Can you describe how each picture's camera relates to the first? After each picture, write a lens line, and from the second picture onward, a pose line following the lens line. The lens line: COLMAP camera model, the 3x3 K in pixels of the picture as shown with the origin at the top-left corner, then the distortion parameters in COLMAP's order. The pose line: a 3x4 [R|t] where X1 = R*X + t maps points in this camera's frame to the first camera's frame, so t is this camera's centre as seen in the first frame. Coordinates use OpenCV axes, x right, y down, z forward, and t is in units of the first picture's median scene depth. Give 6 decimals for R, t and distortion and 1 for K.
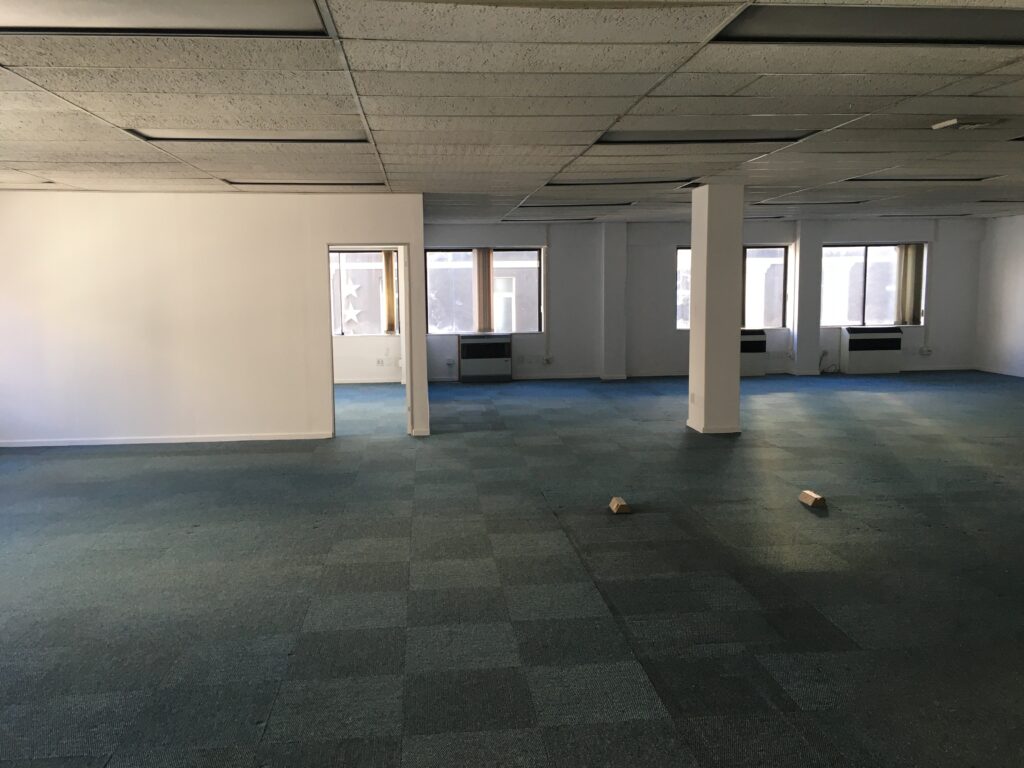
lens RADIAL K [[871.5, 0, 502.2], [0, 871.5, 387.6], [0, 0, 1]] dist [0.055787, -0.085875]
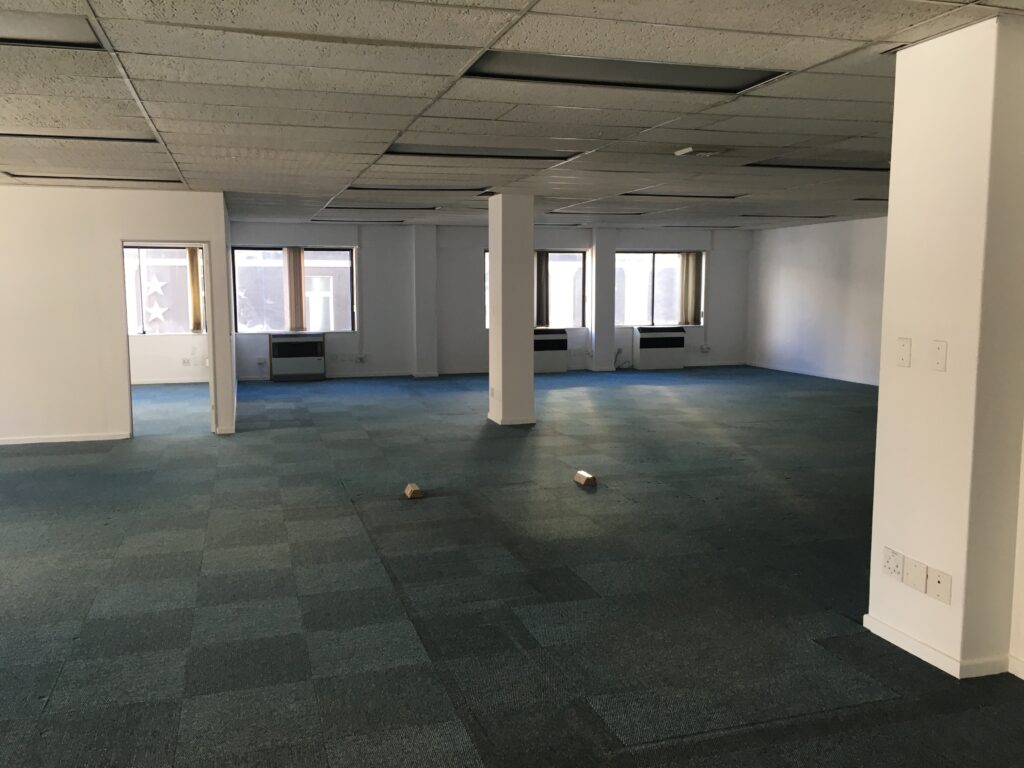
lens RADIAL K [[871.5, 0, 511.9], [0, 871.5, 387.0], [0, 0, 1]] dist [0.055787, -0.085875]
pose [[0.978374, -0.013037, 0.206435, 0.025858], [0.013213, 0.999913, 0.000523, 0.006358], [-0.206423, 0.002216, 0.978460, -0.060946]]
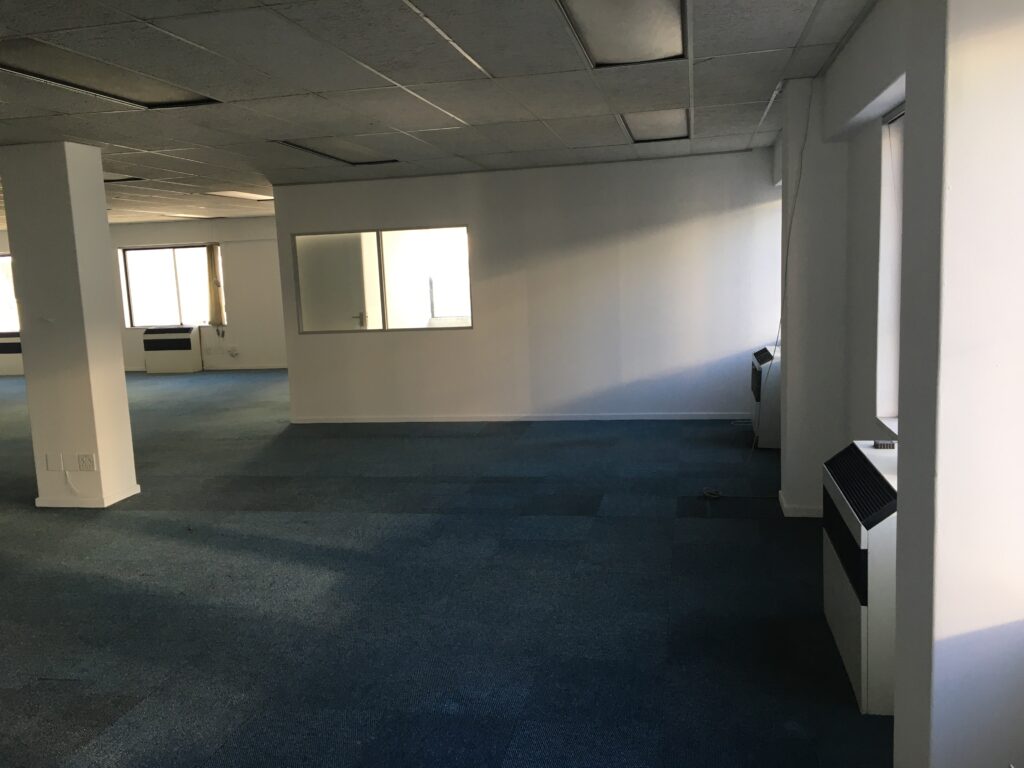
lens RADIAL K [[871.5, 0, 516.4], [0, 871.5, 384.3], [0, 0, 1]] dist [0.055787, -0.085875]
pose [[0.973717, 0.010976, -0.227495, 2.013488], [-0.006730, 0.999789, 0.019428, -0.048373], [0.227660, -0.017387, 0.973585, 0.179326]]
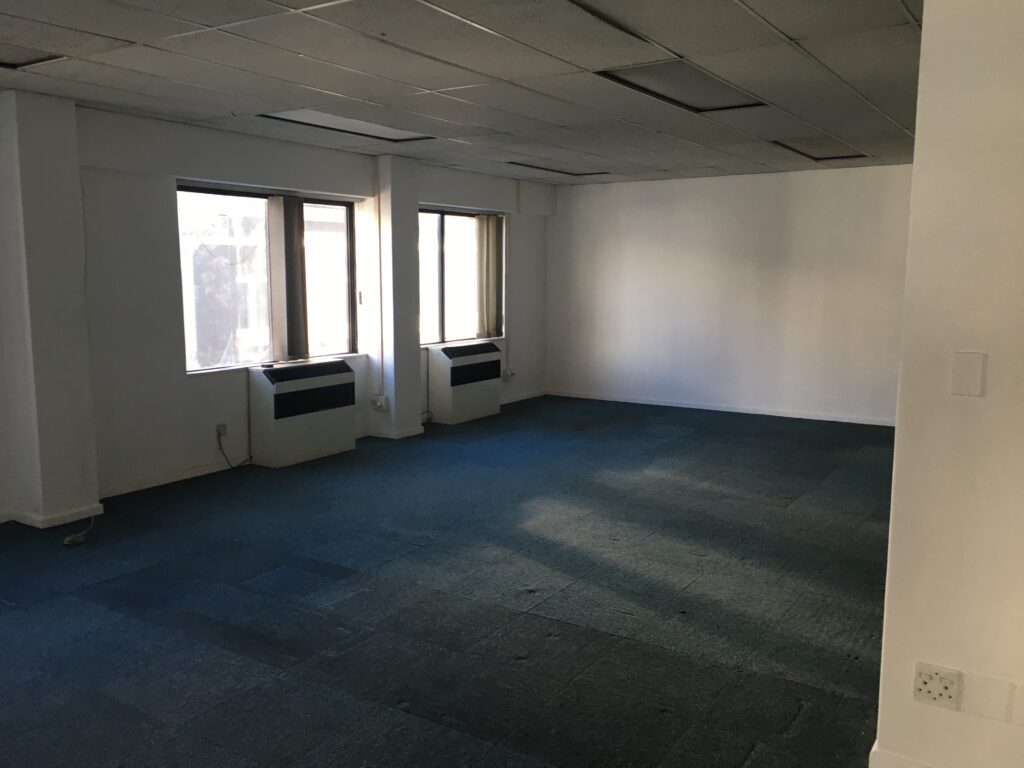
lens RADIAL K [[871.5, 0, 509.2], [0, 871.5, 384.3], [0, 0, 1]] dist [0.055787, -0.085875]
pose [[0.577541, -0.095464, 0.810761, -0.129303], [0.079857, 0.994983, 0.060269, -0.145761], [-0.812447, 0.029937, 0.582267, 1.179783]]
